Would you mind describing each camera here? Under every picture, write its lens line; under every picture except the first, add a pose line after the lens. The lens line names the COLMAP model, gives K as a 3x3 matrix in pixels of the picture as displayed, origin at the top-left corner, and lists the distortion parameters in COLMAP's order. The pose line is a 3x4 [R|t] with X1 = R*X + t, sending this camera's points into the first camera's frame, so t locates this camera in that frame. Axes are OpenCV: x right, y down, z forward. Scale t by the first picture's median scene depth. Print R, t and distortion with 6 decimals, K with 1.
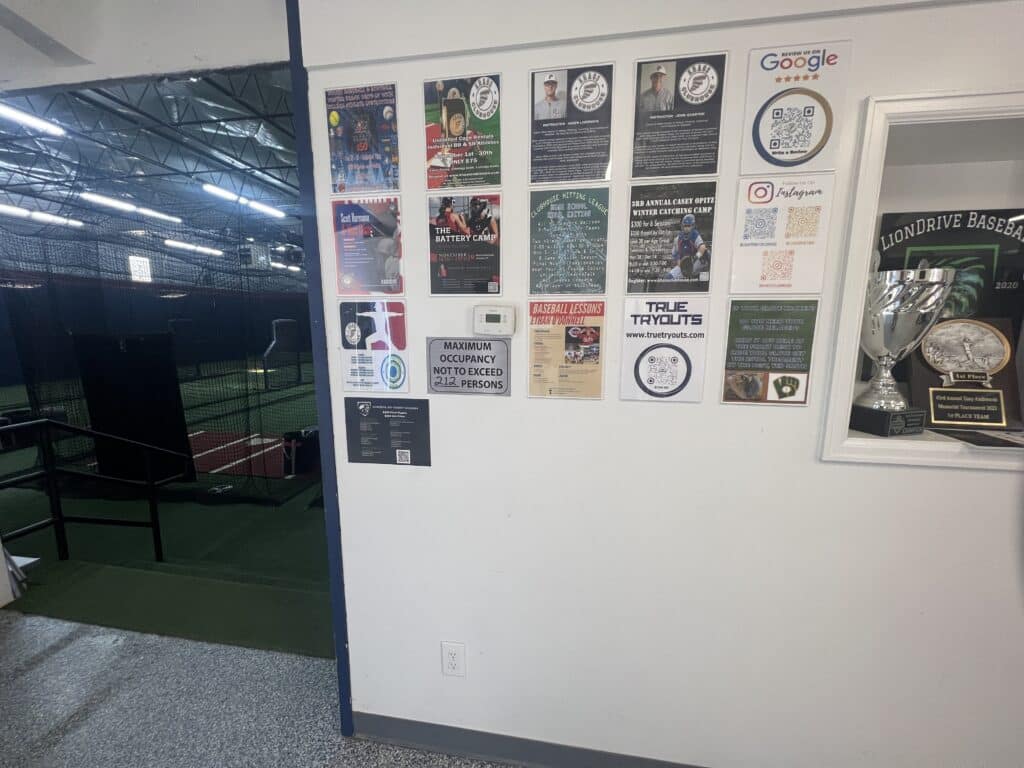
lens RADIAL K [[405.3, 0, 512.0], [0, 405.3, 384.0], [0, 0, 1]] dist [-0.001217, -0.000155]
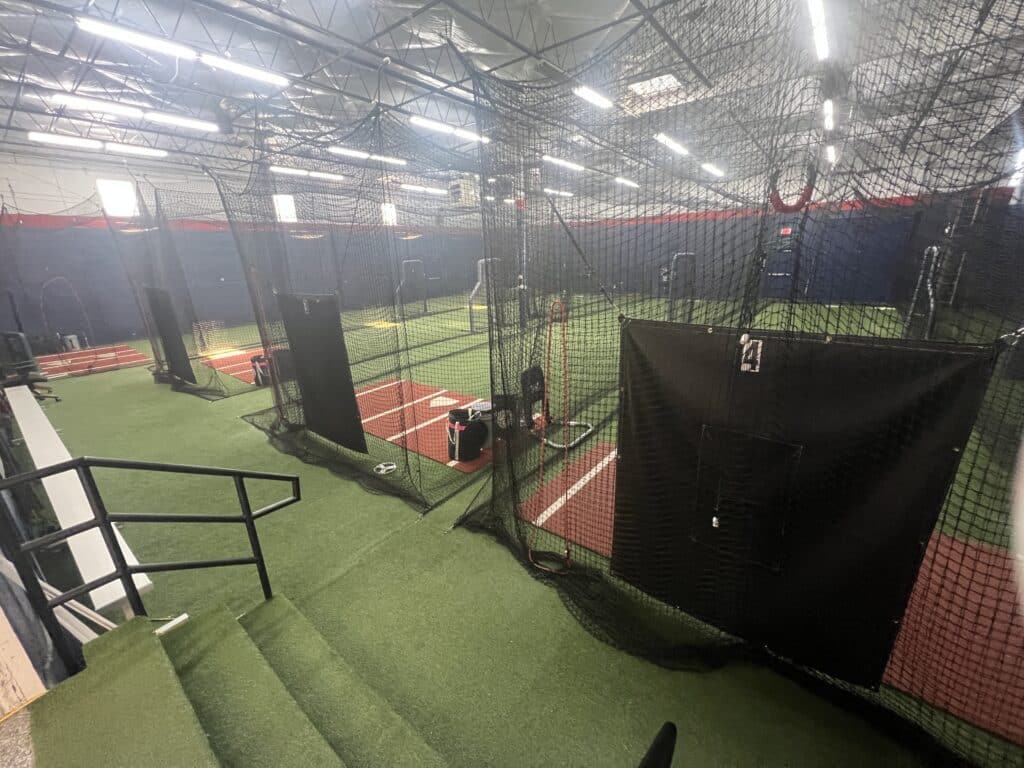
lens RADIAL K [[405.3, 0, 512.0], [0, 405.3, 384.0], [0, 0, 1]] dist [-0.001217, -0.000155]
pose [[0.874572, 0.118964, -0.470076, -0.036755], [-0.037950, 0.983257, 0.178231, -0.060586], [0.483408, -0.138036, 0.864443, 0.223449]]
